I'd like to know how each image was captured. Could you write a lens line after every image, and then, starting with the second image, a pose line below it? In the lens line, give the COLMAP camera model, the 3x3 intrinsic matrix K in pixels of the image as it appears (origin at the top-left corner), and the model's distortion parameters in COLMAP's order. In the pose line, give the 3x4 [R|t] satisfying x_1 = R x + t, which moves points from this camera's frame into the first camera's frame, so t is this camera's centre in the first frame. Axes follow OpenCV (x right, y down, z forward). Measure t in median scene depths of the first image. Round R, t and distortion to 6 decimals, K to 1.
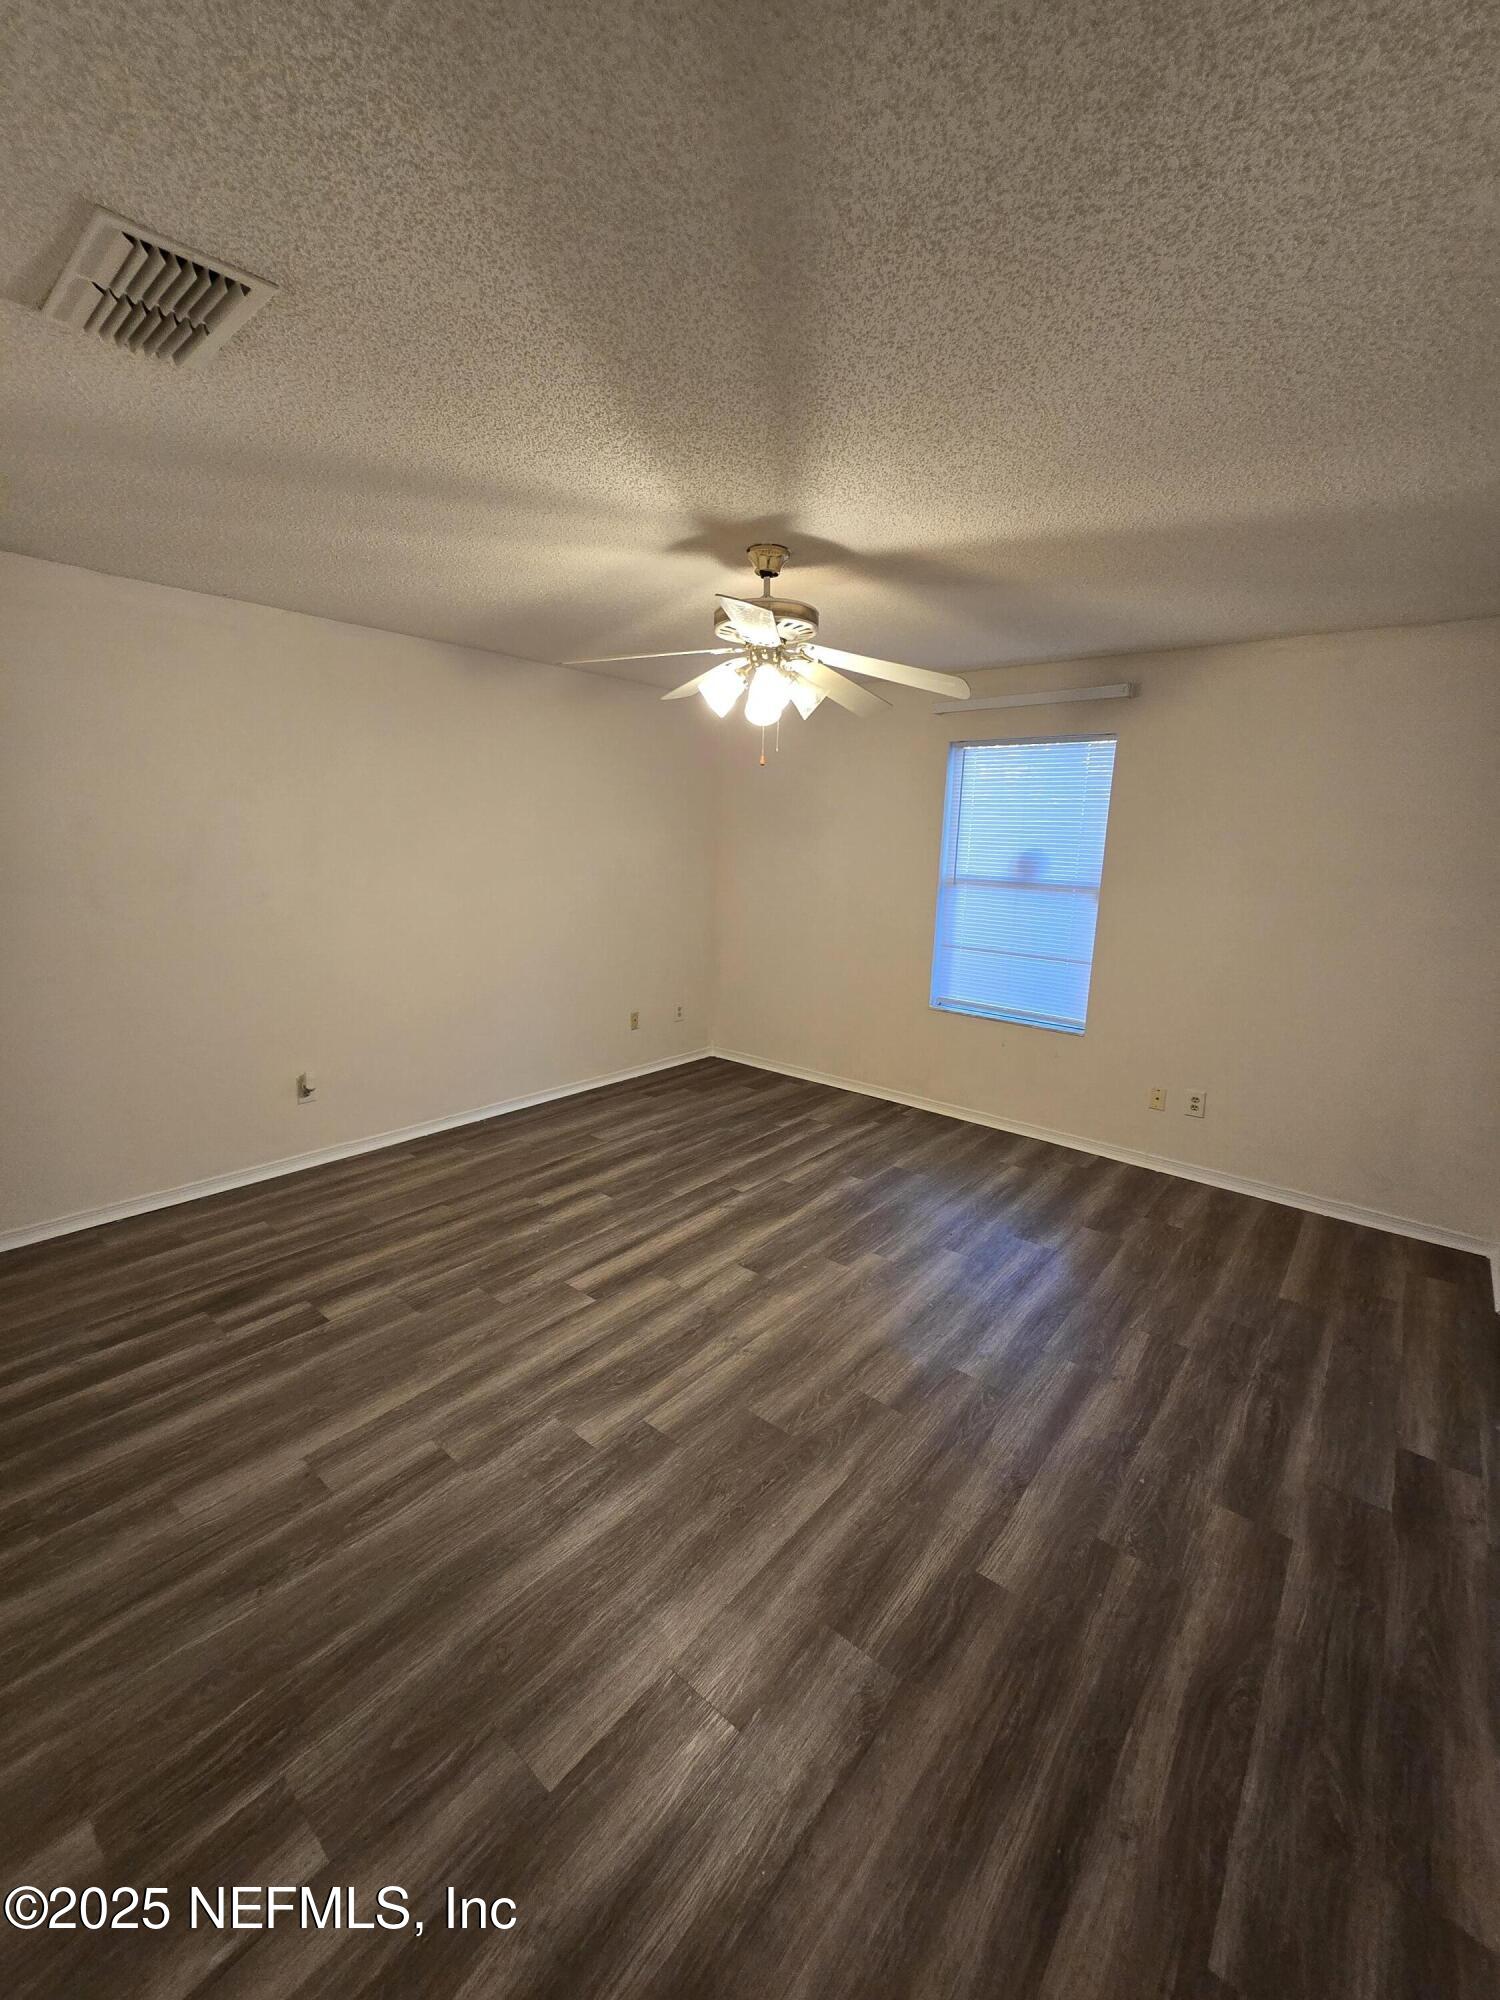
lens RADIAL K [[817.5, 0, 741.3], [0, 817.5, 994.6], [0, 0, 1]] dist [-0.002424, -0.000047]
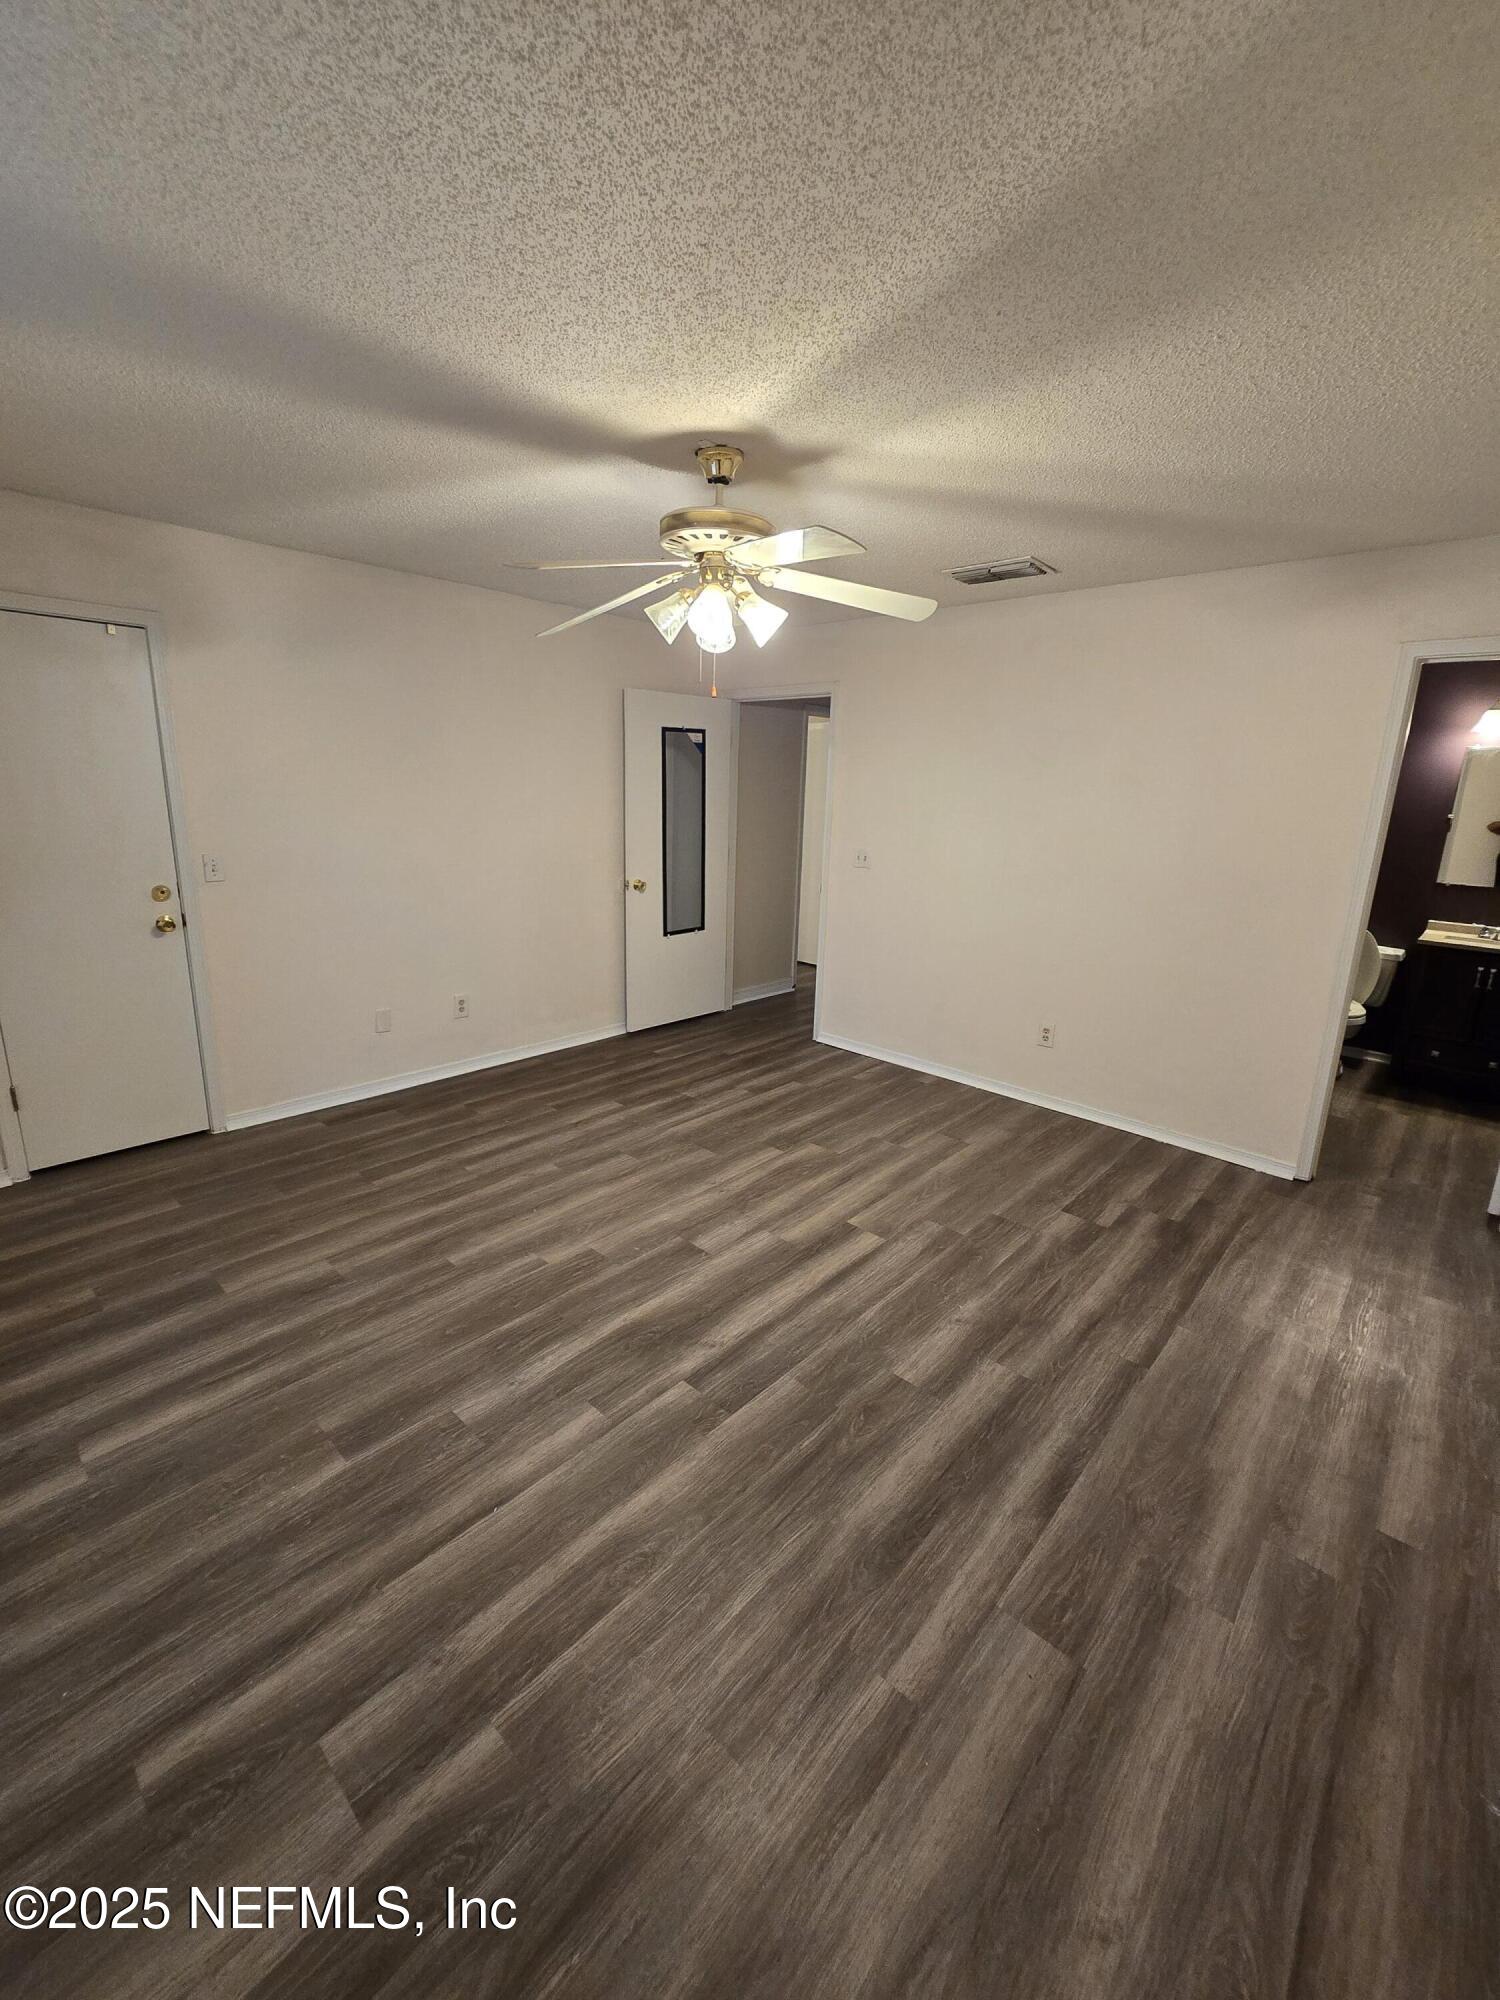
lens RADIAL K [[817.5, 0, 734.7], [0, 817.5, 990.4], [0, 0, 1]] dist [-0.002424, -0.000047]
pose [[-0.996799, -0.068790, 0.040733, -0.052313], [-0.044415, 0.900156, 0.433298, -0.351144], [-0.066472, 0.430102, -0.900330, 1.799910]]
